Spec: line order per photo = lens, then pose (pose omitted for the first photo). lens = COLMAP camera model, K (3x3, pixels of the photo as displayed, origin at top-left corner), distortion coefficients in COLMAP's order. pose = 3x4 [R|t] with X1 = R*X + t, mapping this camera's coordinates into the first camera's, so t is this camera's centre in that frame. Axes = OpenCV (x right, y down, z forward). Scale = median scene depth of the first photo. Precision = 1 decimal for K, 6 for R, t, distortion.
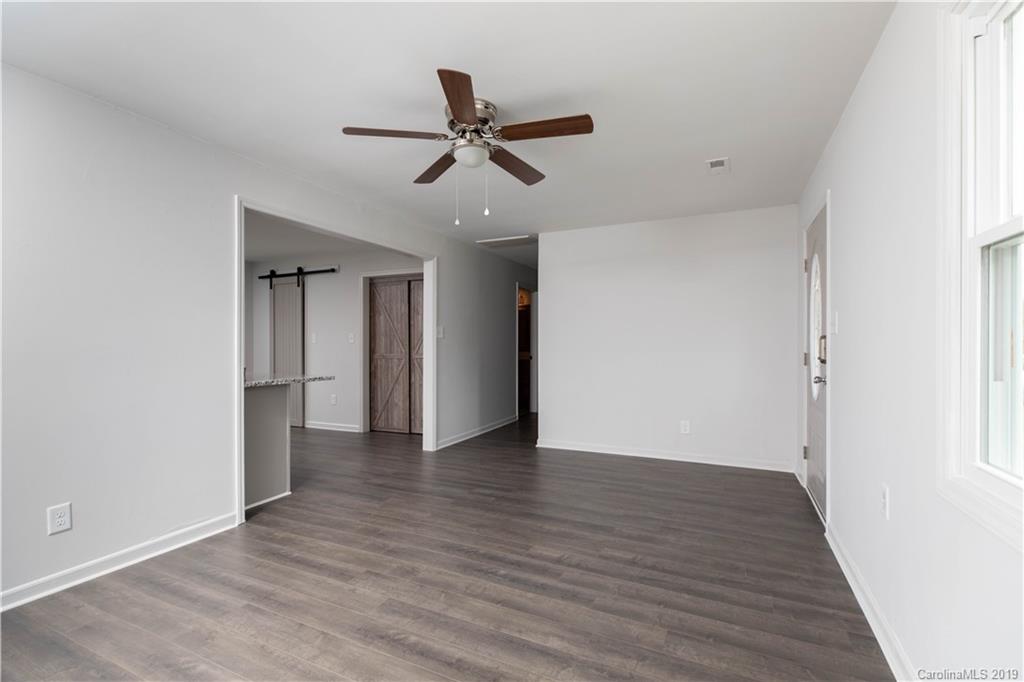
lens RADIAL K [[461.8, 0, 512.0], [0, 461.8, 341.0], [0, 0, 1]] dist [-0.000787, -0.000297]
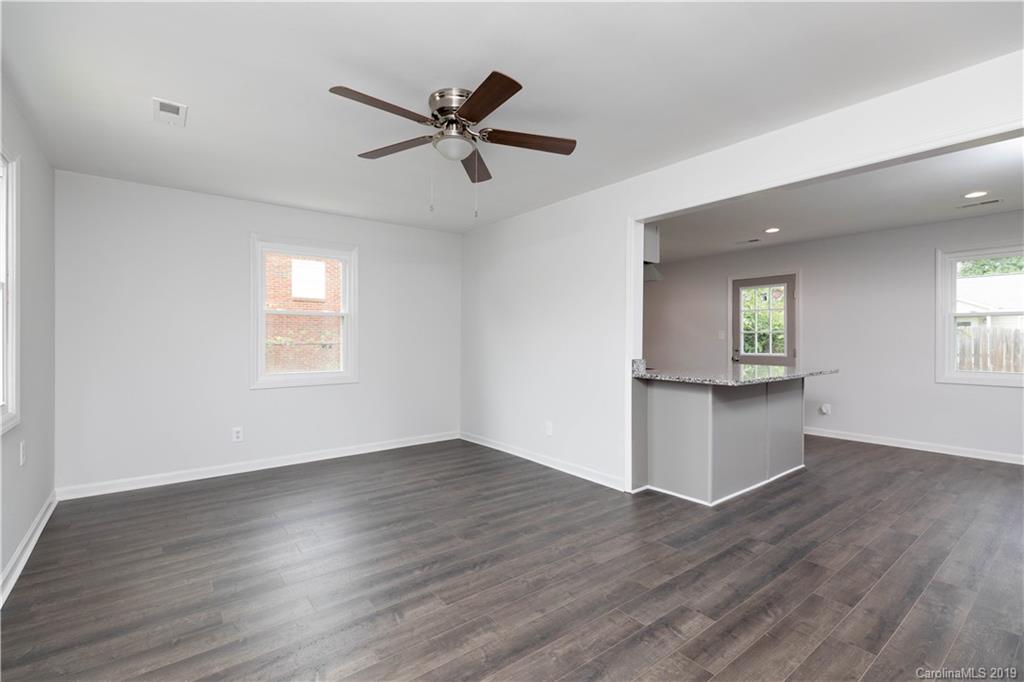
lens RADIAL K [[461.8, 0, 512.0], [0, 461.8, 341.0], [0, 0, 1]] dist [-0.000787, -0.000297]
pose [[-0.452043, 0.005456, -0.891980, 0.678882], [0.001574, 0.999985, 0.005319, 0.003320], [0.891995, 0.001000, -0.452044, 1.445814]]
